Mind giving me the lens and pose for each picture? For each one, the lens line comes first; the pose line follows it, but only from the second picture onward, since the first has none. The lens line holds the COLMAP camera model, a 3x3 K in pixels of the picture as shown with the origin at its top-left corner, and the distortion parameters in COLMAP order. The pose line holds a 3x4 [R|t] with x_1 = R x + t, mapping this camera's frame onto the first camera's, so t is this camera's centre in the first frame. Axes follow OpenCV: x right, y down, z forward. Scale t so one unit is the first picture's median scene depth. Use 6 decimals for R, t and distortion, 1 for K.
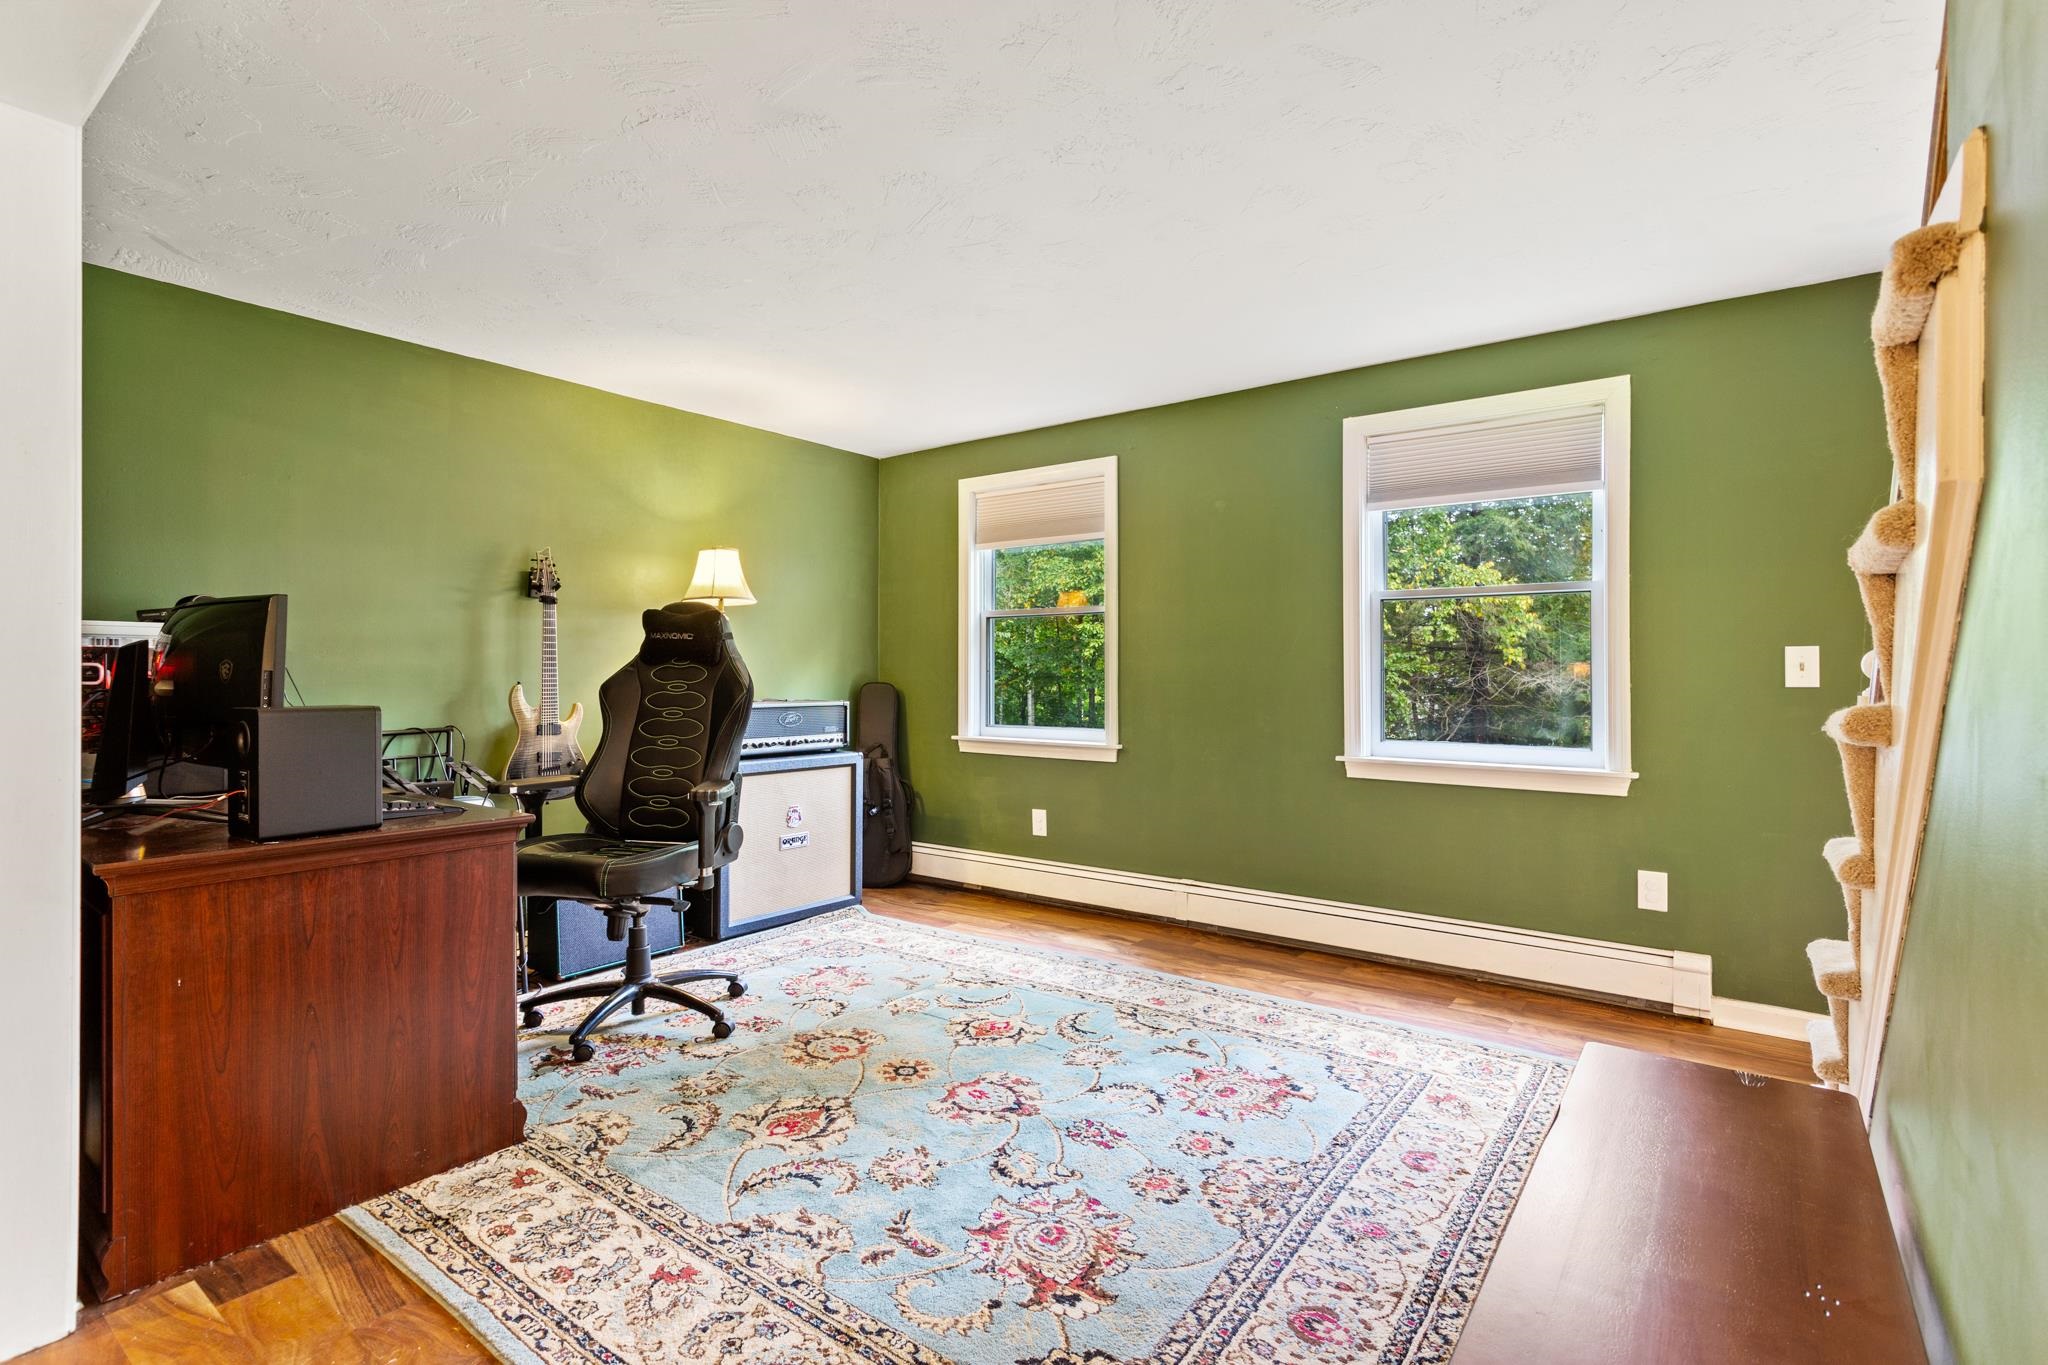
lens RADIAL K [[984.6, 0, 1016.1], [0, 984.6, 683.2], [0, 0, 1]] dist [0.024410, -0.001404]
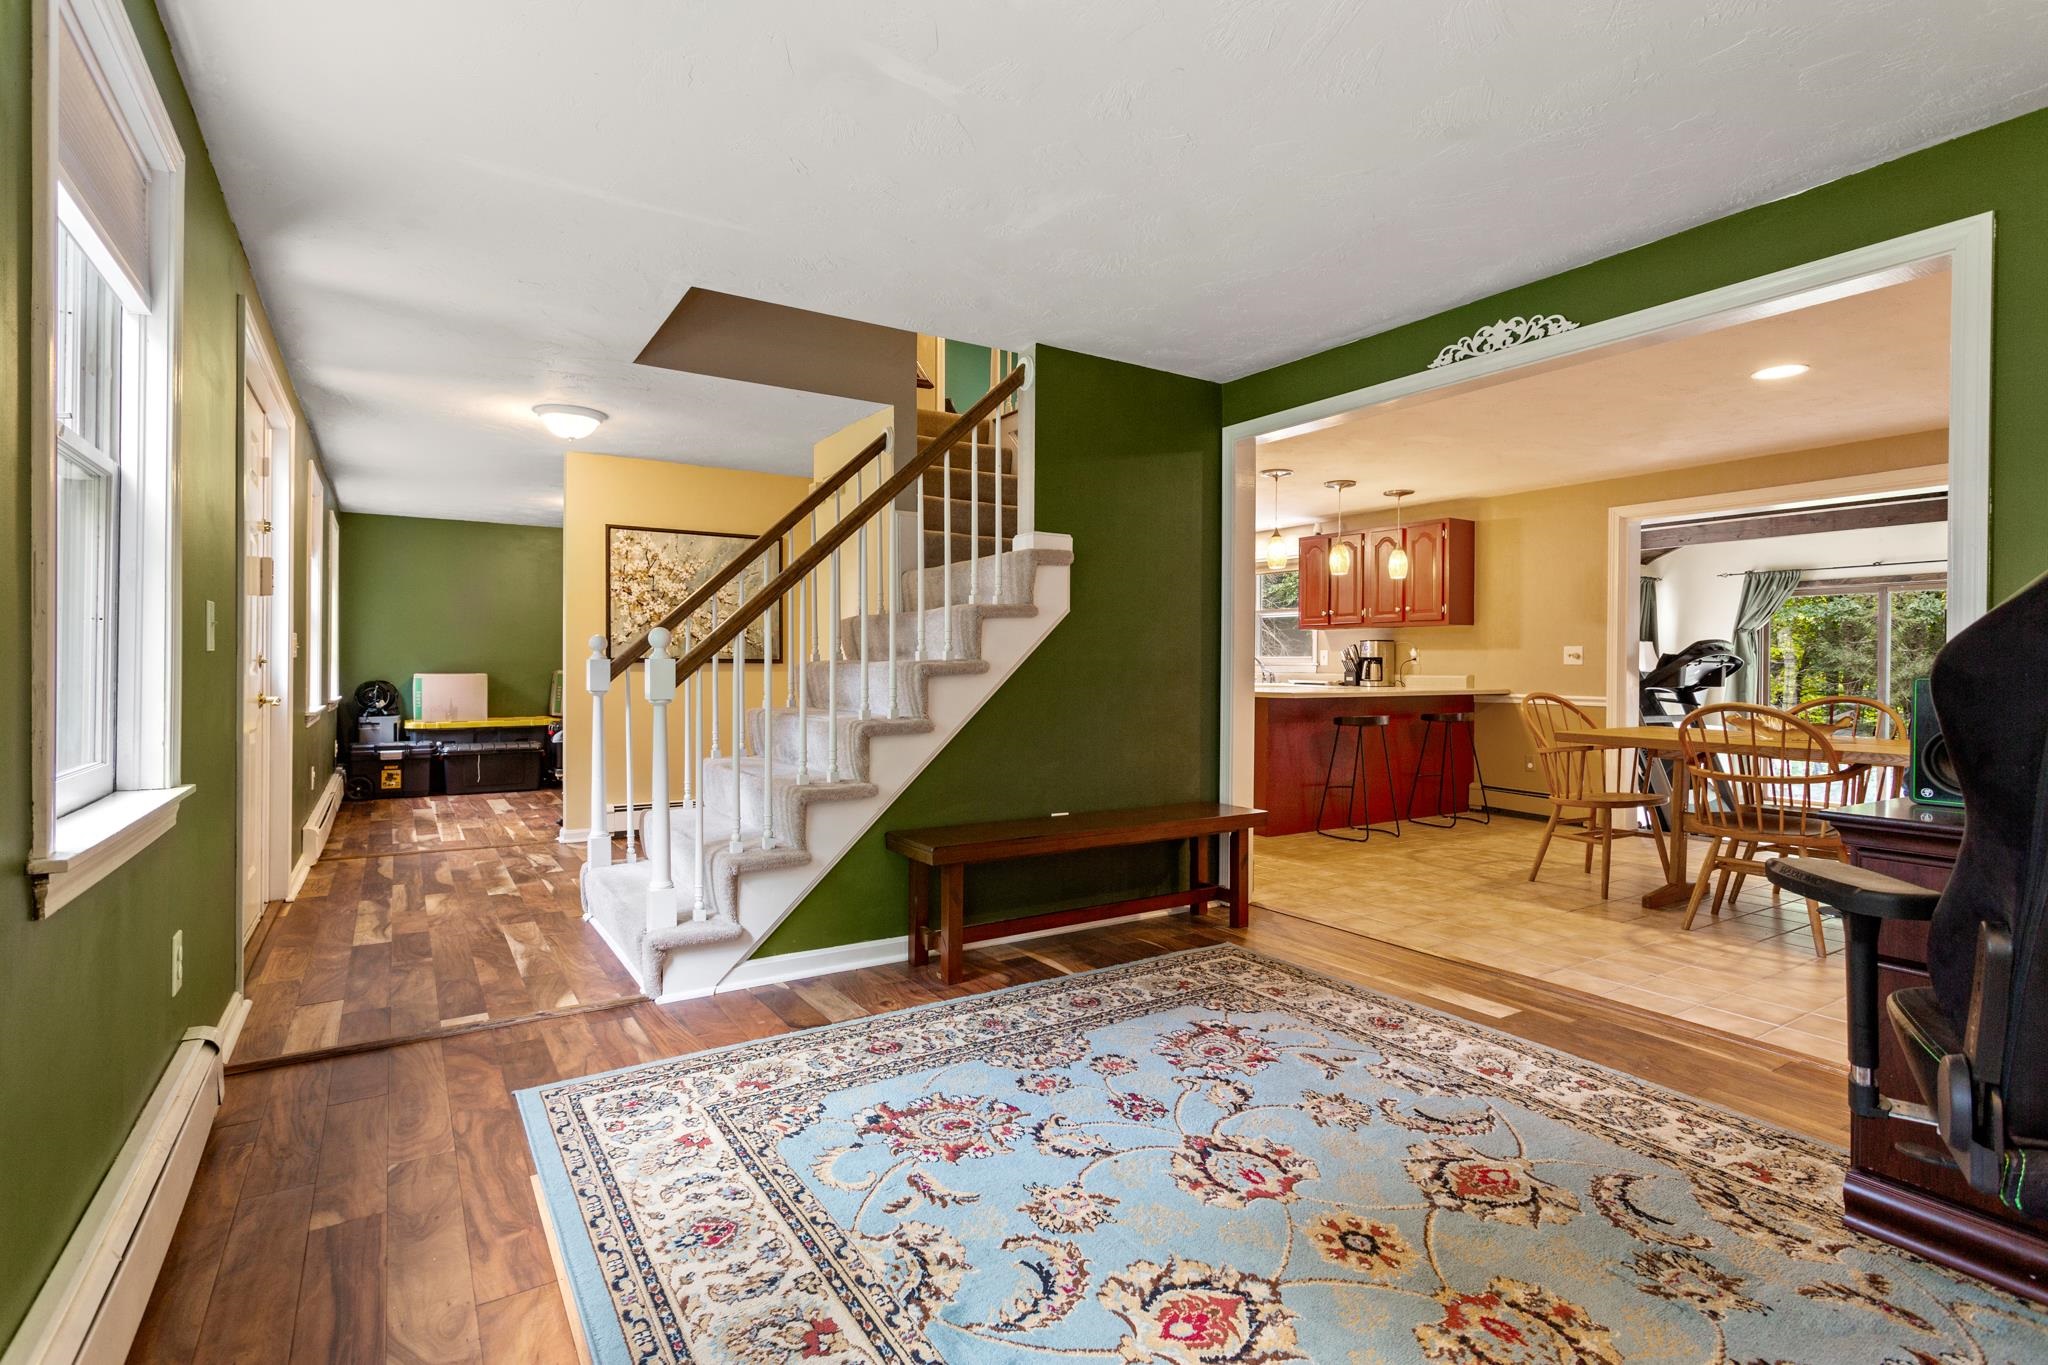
lens RADIAL K [[984.6, 0, 1026.5], [0, 984.6, 668.4], [0, 0, 1]] dist [0.024410, -0.001404]
pose [[-0.943196, -0.007072, 0.332161, -0.127135], [-0.004707, 0.999958, 0.007924, 0.010187], [-0.332203, 0.005910, -0.943189, 1.790504]]
